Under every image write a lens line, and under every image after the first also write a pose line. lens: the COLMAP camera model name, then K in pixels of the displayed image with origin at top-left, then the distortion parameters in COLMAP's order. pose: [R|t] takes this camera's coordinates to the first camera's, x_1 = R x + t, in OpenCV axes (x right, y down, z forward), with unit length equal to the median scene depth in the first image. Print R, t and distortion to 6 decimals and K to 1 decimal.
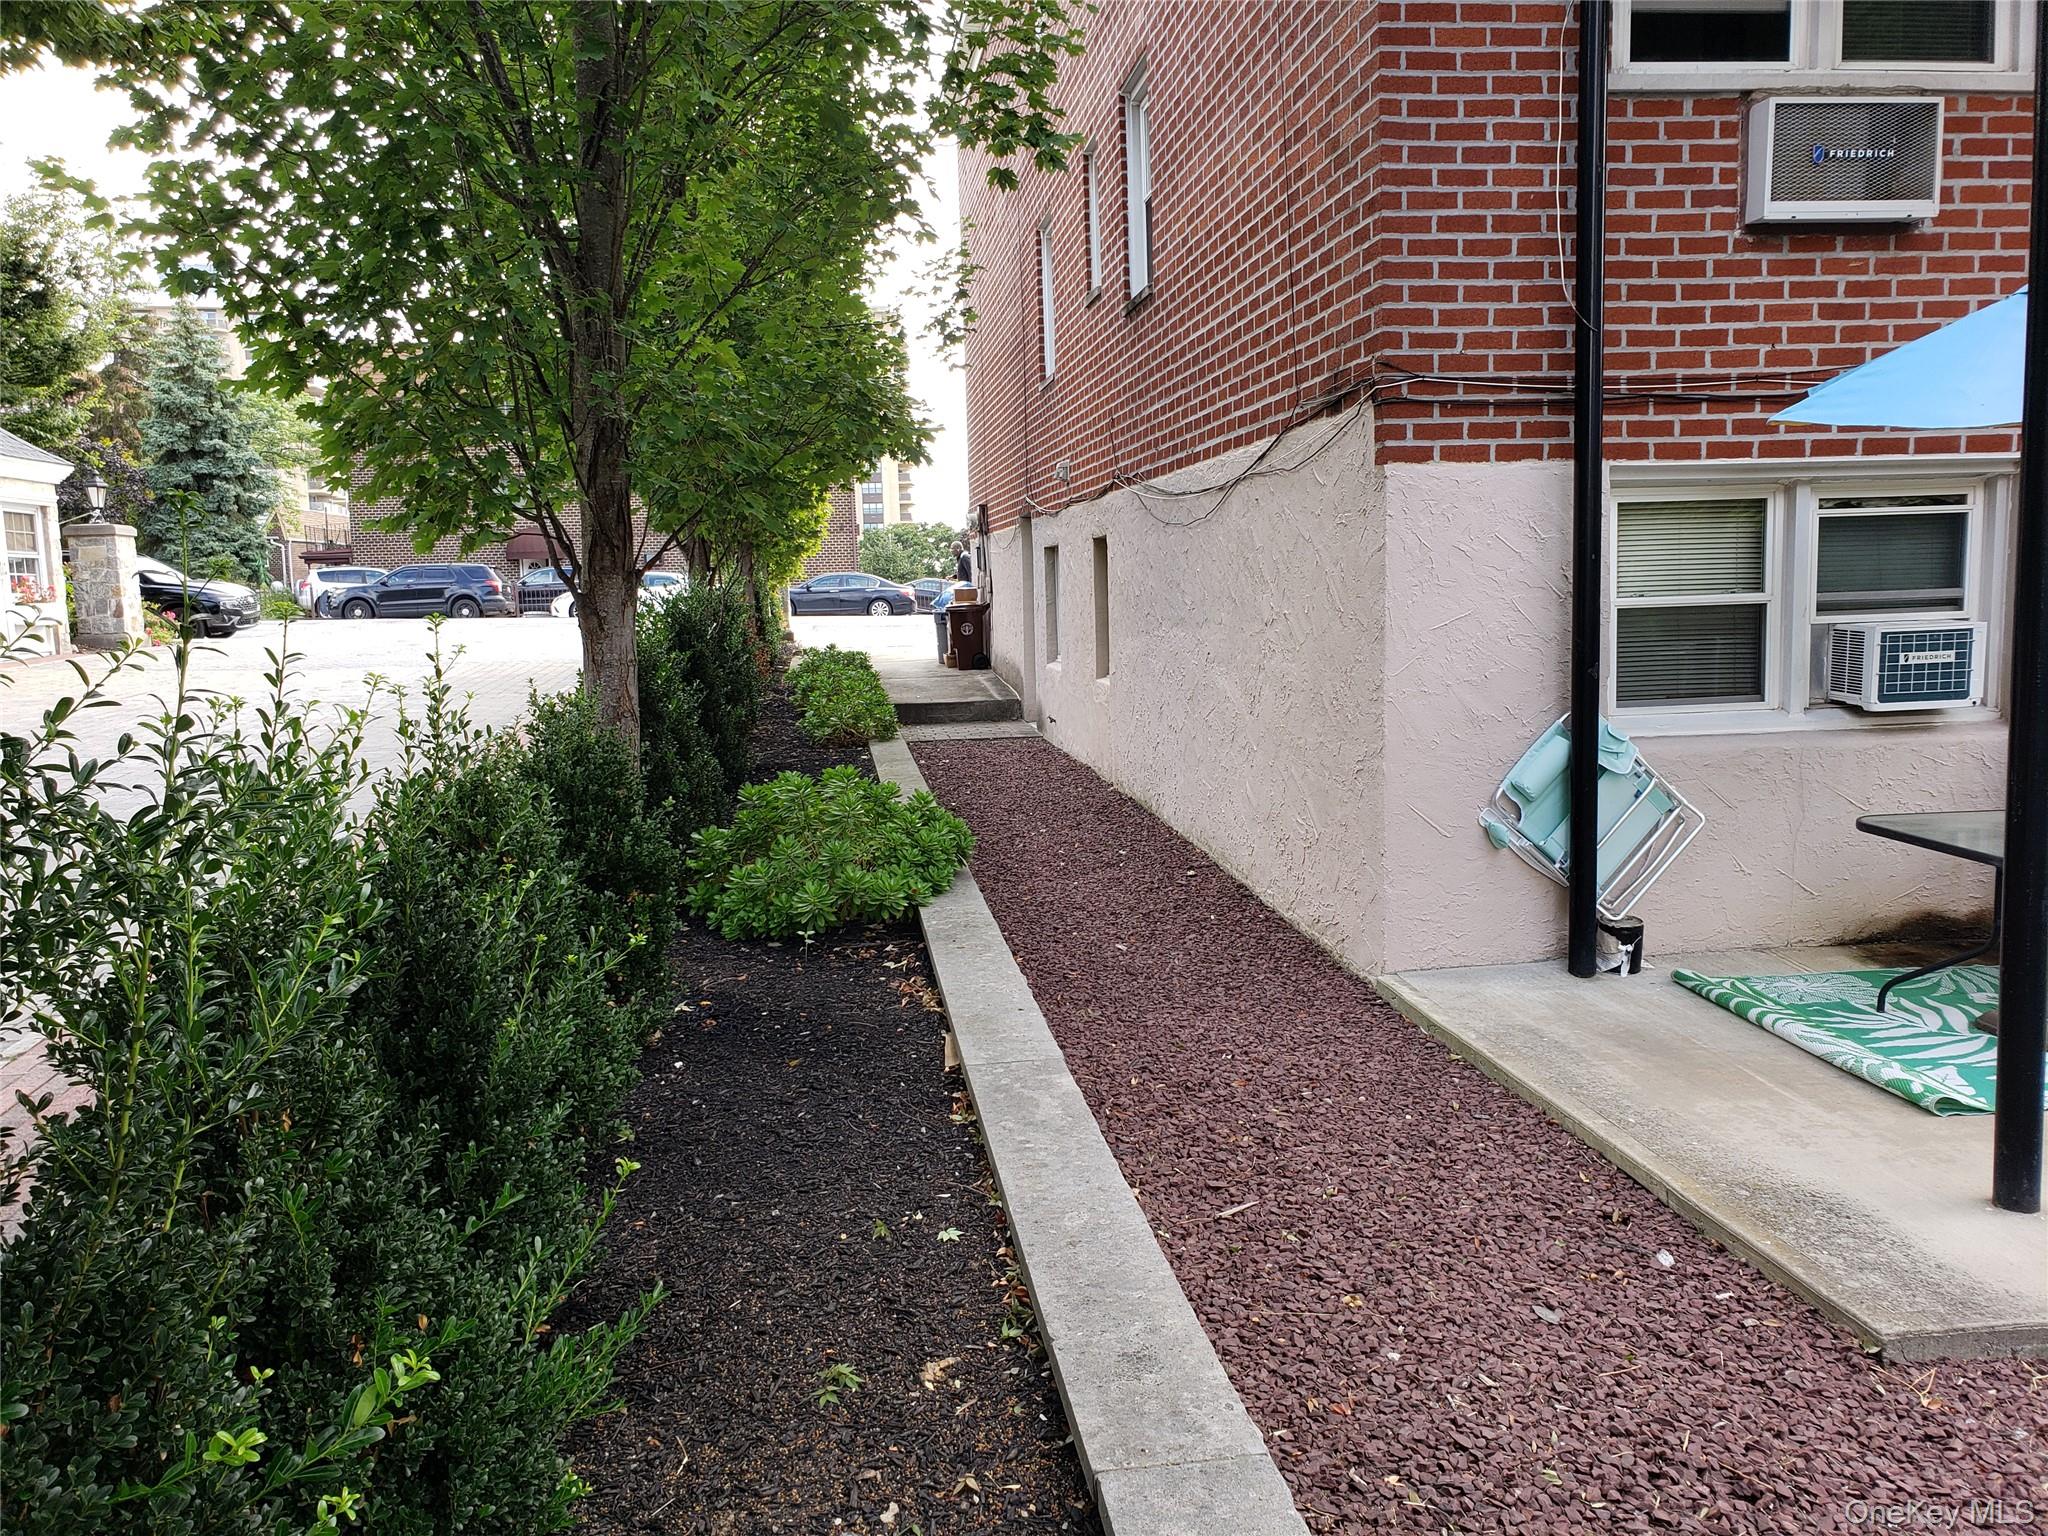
lens RADIAL K [[1607.1, 0, 1029.7], [0, 1607.1, 768.7], [0, 0, 1]] dist [0.034931, -0.011588]
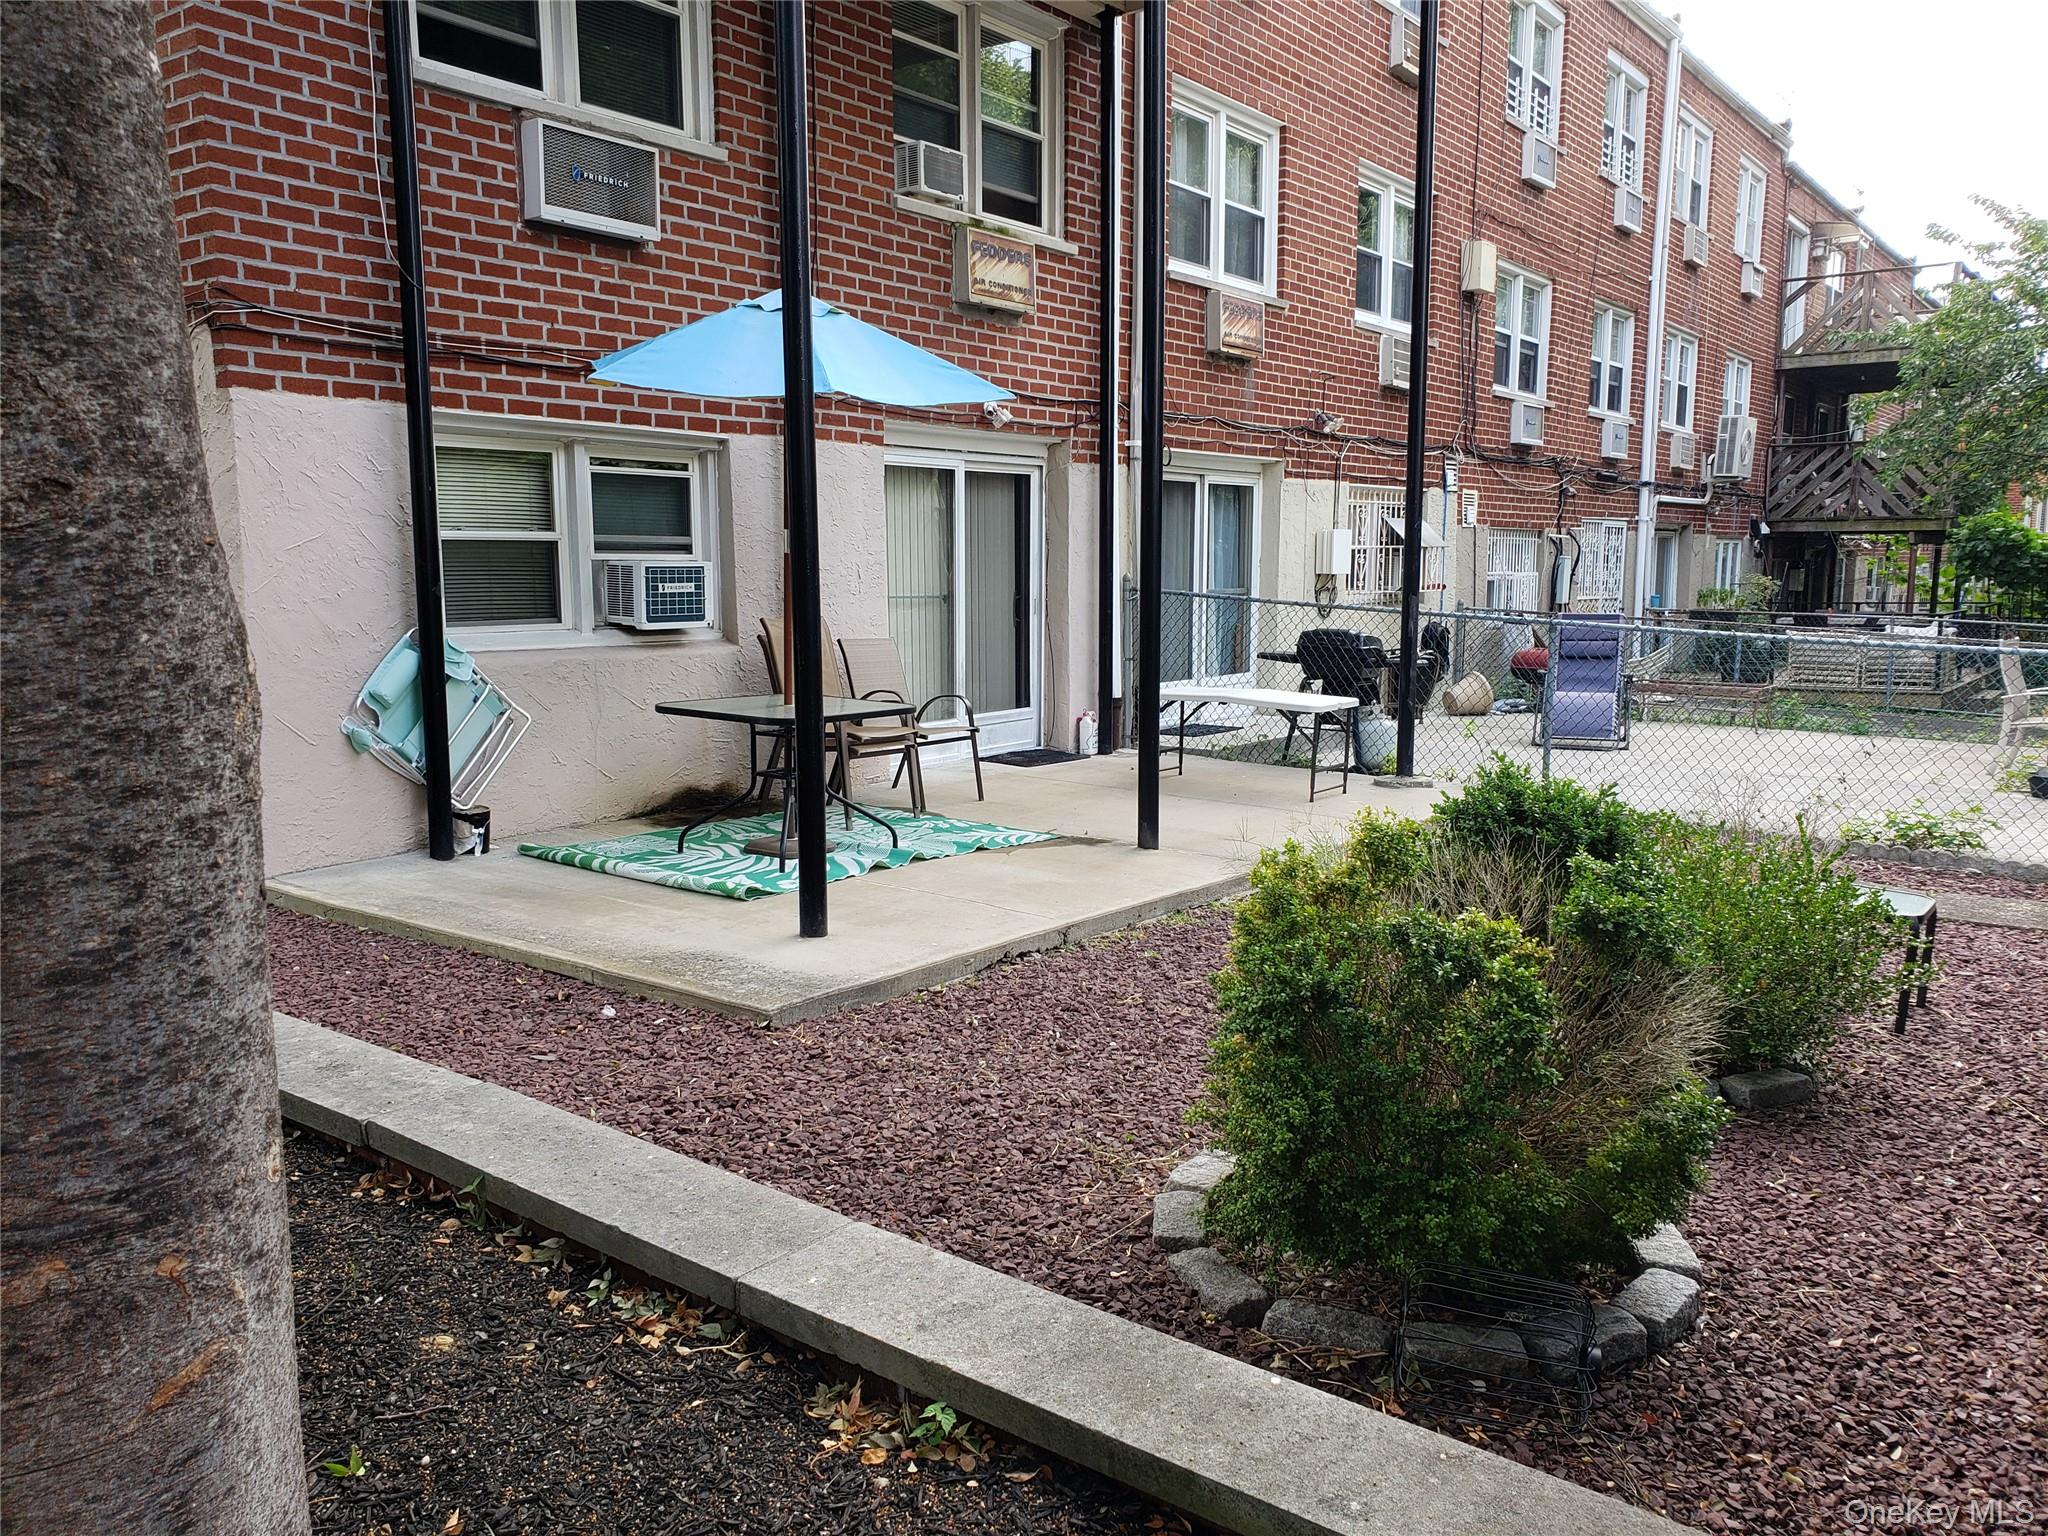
lens RADIAL K [[1607.1, 0, 1026.5], [0, 1607.1, 767.7], [0, 0, 1]] dist [0.034931, -0.011588]
pose [[0.704351, -0.064808, 0.706887, -0.168364], [0.062380, 0.997622, 0.029307, 0.055954], [-0.707106, 0.023453, 0.706719, -0.095777]]
